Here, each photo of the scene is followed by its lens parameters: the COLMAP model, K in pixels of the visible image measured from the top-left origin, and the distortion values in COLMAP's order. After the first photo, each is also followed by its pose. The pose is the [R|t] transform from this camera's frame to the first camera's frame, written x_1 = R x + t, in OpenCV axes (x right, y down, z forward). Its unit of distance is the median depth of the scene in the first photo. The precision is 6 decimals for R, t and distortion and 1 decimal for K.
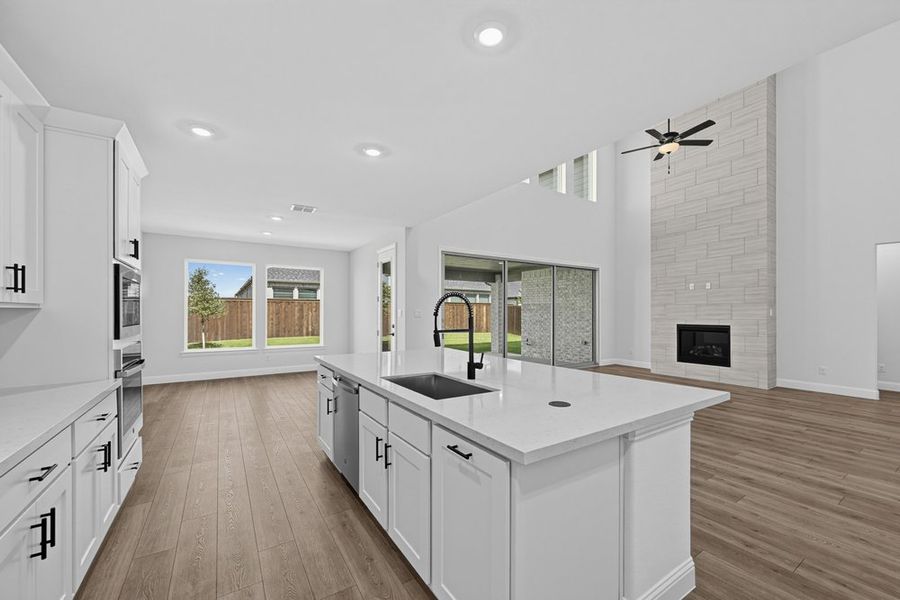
lens RADIAL K [[362.6, 0, 457.7], [0, 362.6, 311.2], [0, 0, 1]] dist [-0.000045, 0.000239]
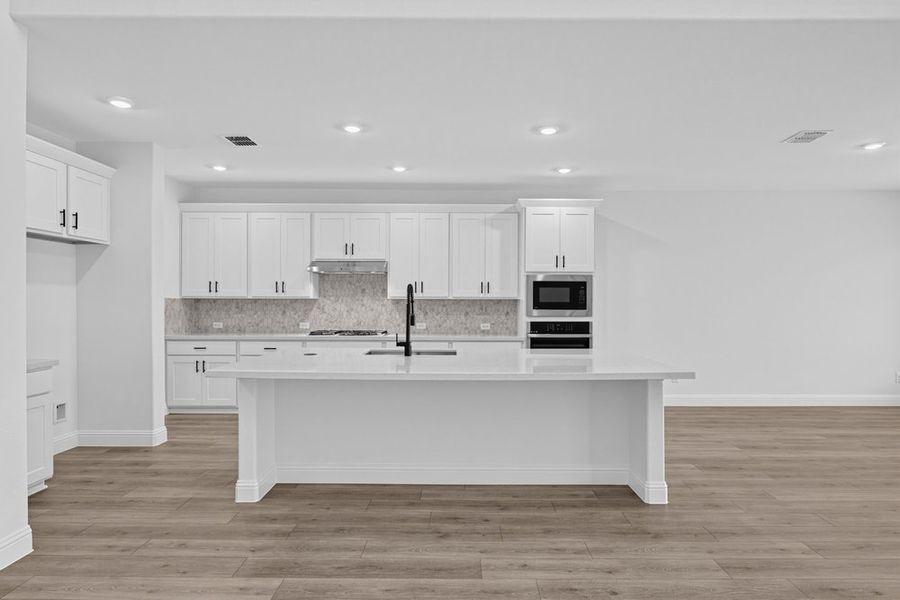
lens RADIAL K [[504.5, 0, 458.3], [0, 504.5, 303.7], [0, 0, 1]] dist [-0.000732, 0.000226]
pose [[-0.553253, 0.001062, -0.833013, 0.422672], [-0.003632, 0.999987, 0.003687, 0.003930], [0.833006, 0.005065, -0.553241, 0.656091]]
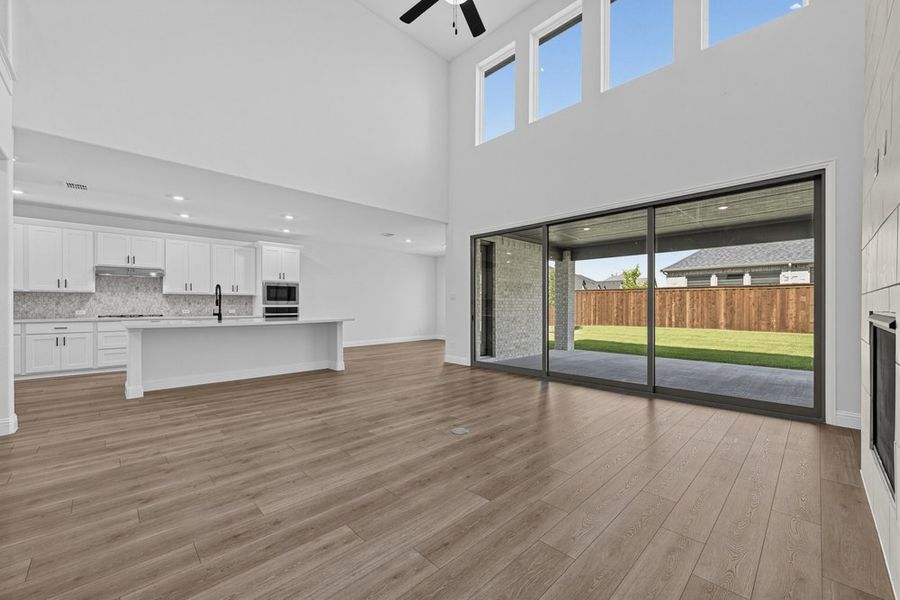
lens RADIAL K [[356.2, 0, 451.8], [0, 356.2, 307.8], [0, 0, 1]] dist [-0.000026, 0.000177]
pose [[0.185046, 0.005872, -0.982712, 0.832146], [0.000634, 0.999981, 0.006094, 0.030676], [0.982730, -0.001751, 0.185039, 0.657909]]
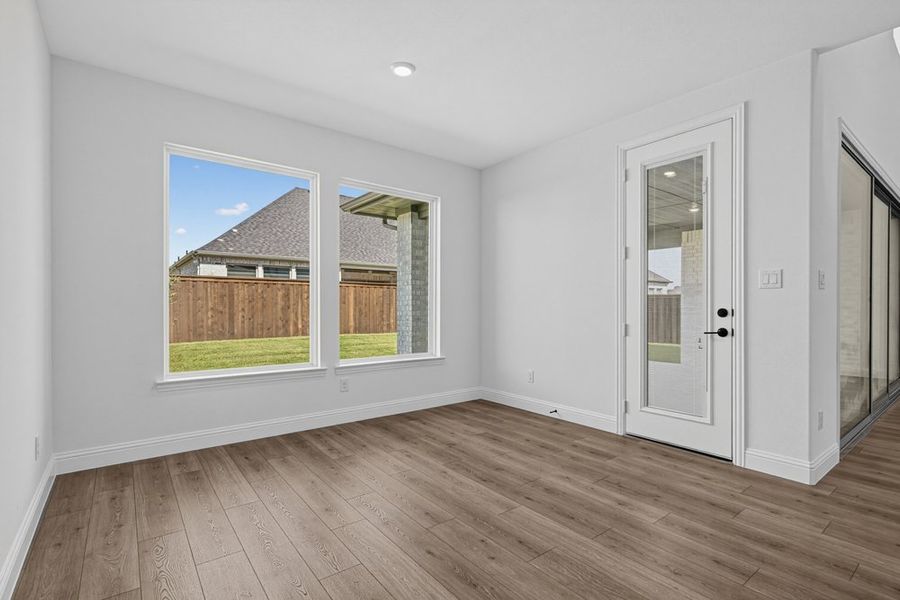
lens RADIAL K [[428.6, 0, 451.9], [0, 428.6, 306.1], [0, 0, 1]] dist [-0.000517, 0.000026]
pose [[0.996514, 0.001664, 0.083412, -0.451062], [-0.001790, 0.999997, 0.001430, 0.030123], [-0.083409, -0.001575, 0.996514, 0.476691]]
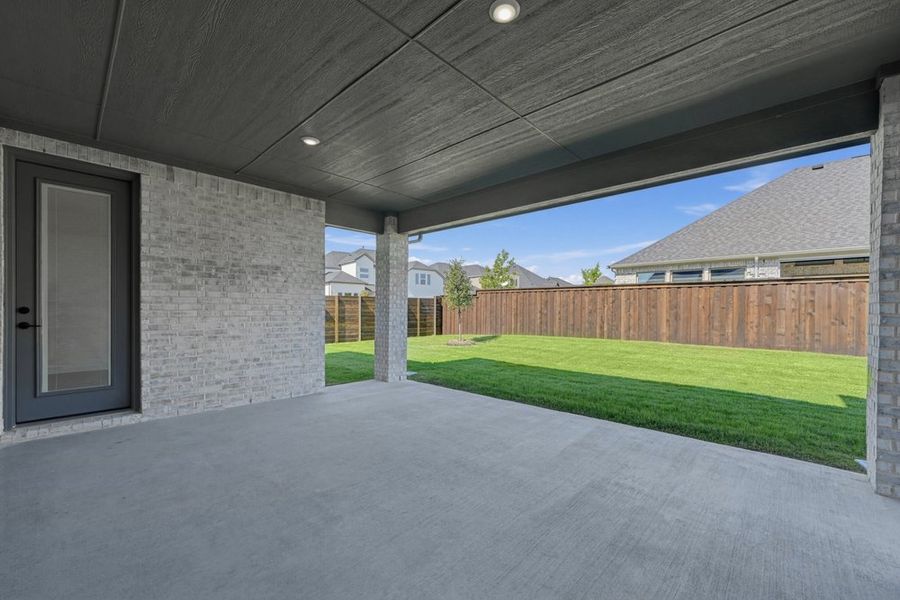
lens RADIAL K [[362.6, 0, 457.7], [0, 362.6, 311.2], [0, 0, 1]] dist [-0.000045, 0.000239]
pose [[0.235283, 0.005610, -0.971911, 0.428291], [-0.004279, 0.999980, 0.004736, 0.034100], [0.971917, 0.003045, 0.235302, 1.293978]]
